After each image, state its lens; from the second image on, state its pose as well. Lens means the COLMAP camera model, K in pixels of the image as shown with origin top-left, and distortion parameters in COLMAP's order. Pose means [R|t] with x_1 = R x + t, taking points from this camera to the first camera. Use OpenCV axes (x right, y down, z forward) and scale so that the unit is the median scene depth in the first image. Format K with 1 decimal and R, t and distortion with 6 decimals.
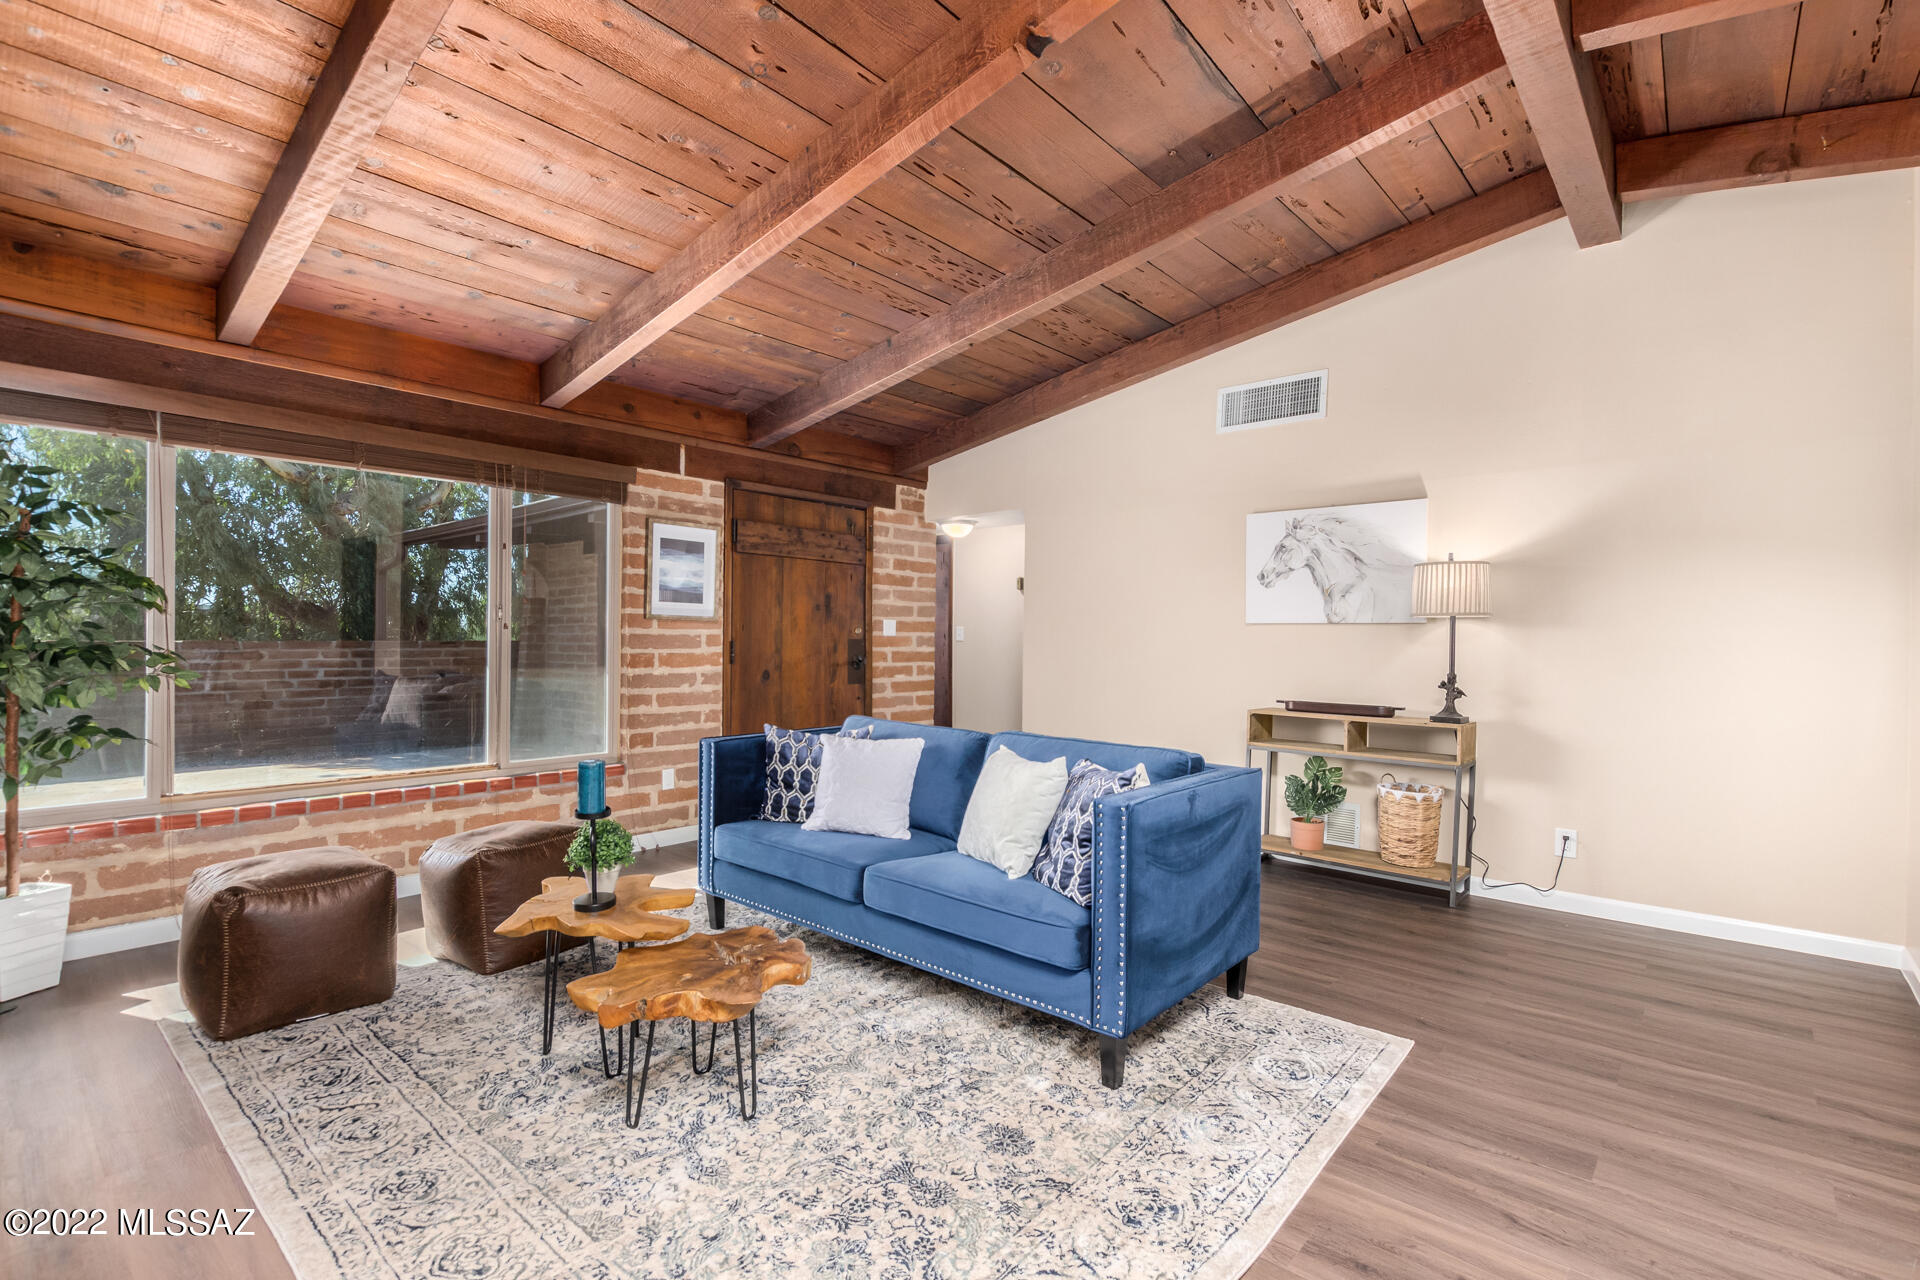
lens RADIAL K [[882.6, 0, 967.3], [0, 882.6, 647.6], [0, 0, 1]] dist [0.004341, -0.002960]
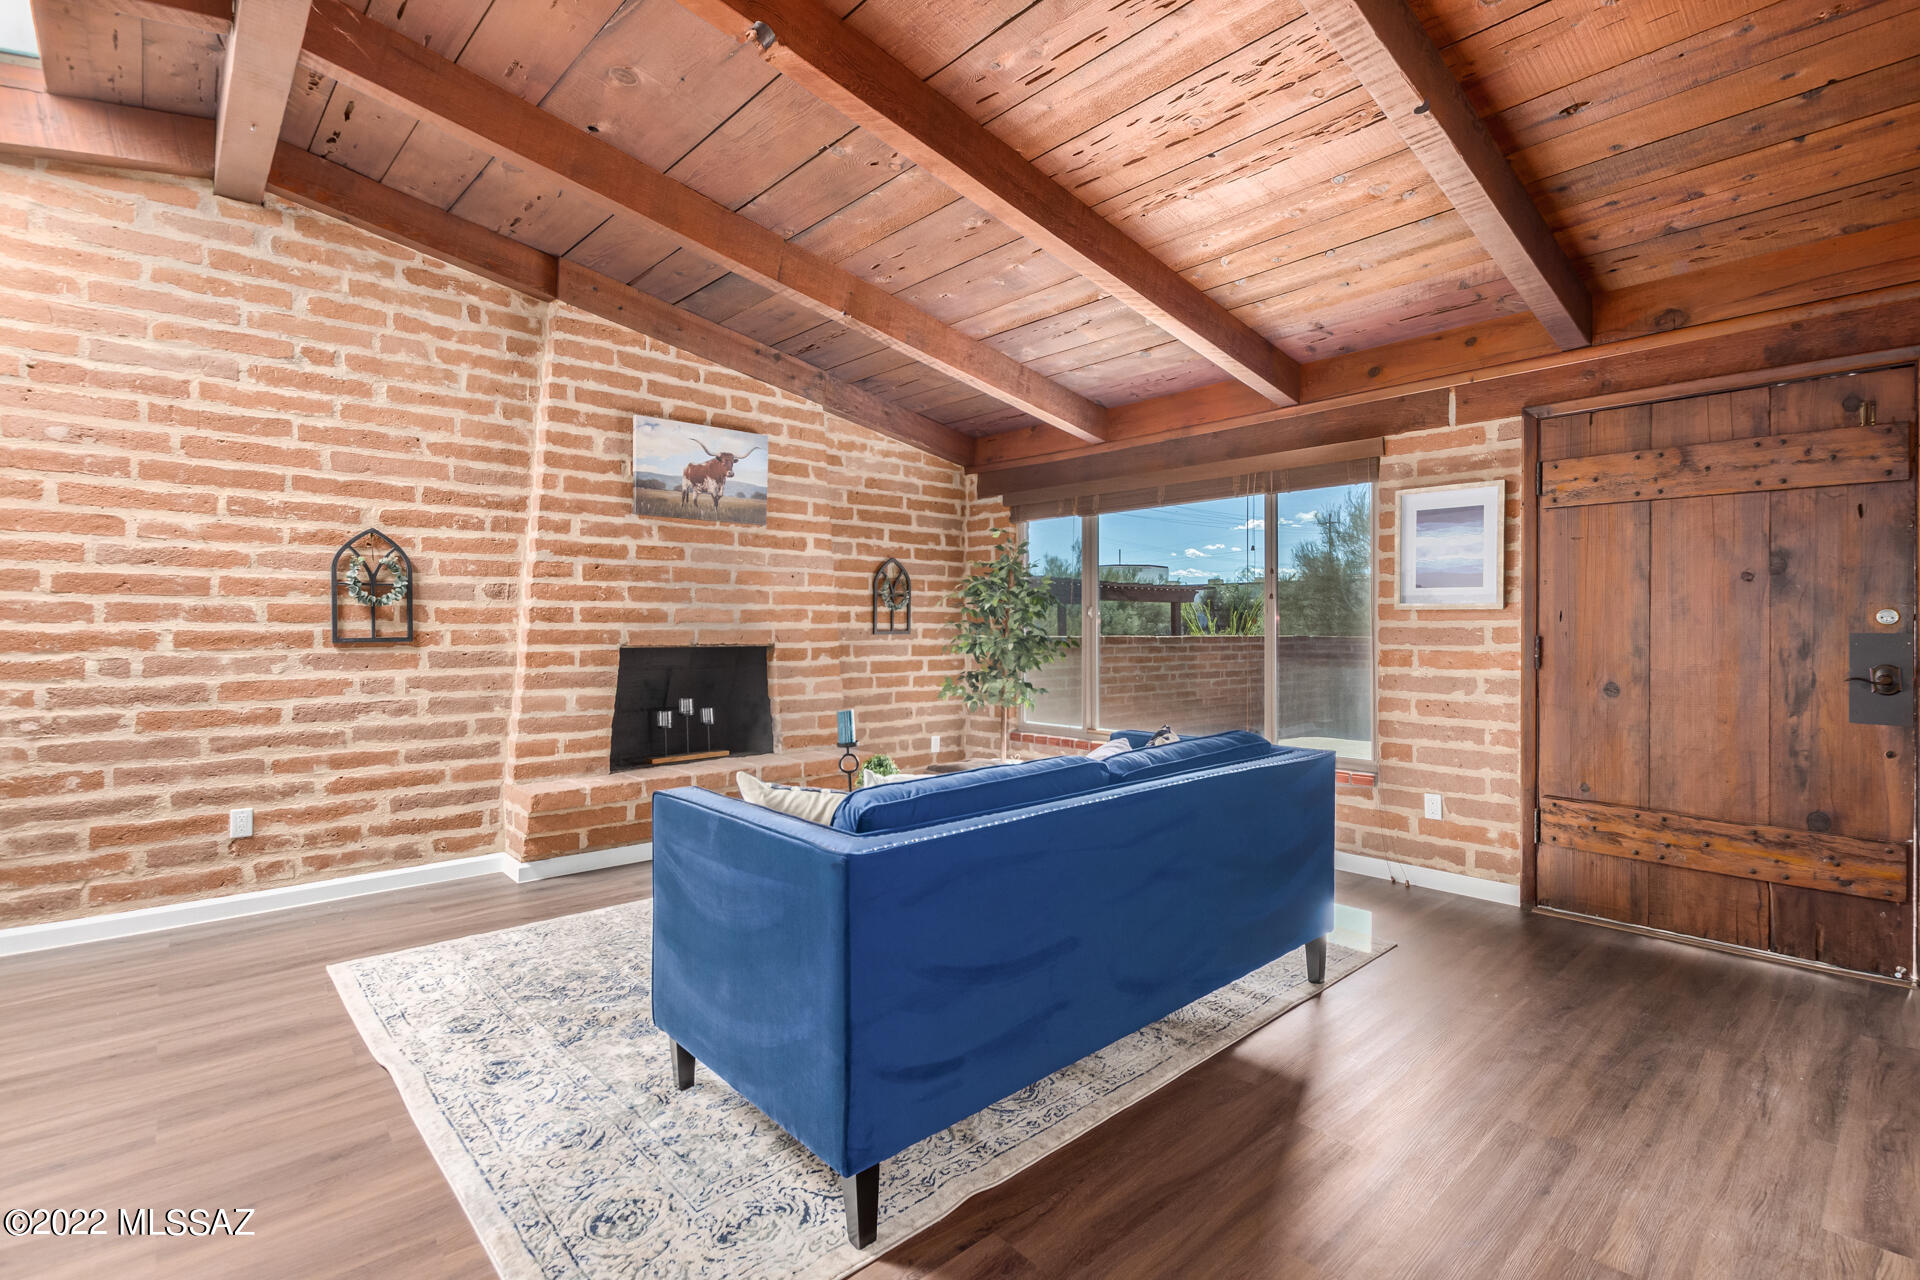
lens RADIAL K [[882.6, 0, 965.2], [0, 882.6, 628.4], [0, 0, 1]] dist [0.004341, -0.002960]
pose [[-0.123044, -0.010015, -0.992351, 0.516449], [-0.014946, 0.999854, -0.008237, -0.000902], [0.992289, 0.013818, -0.123176, 0.670271]]
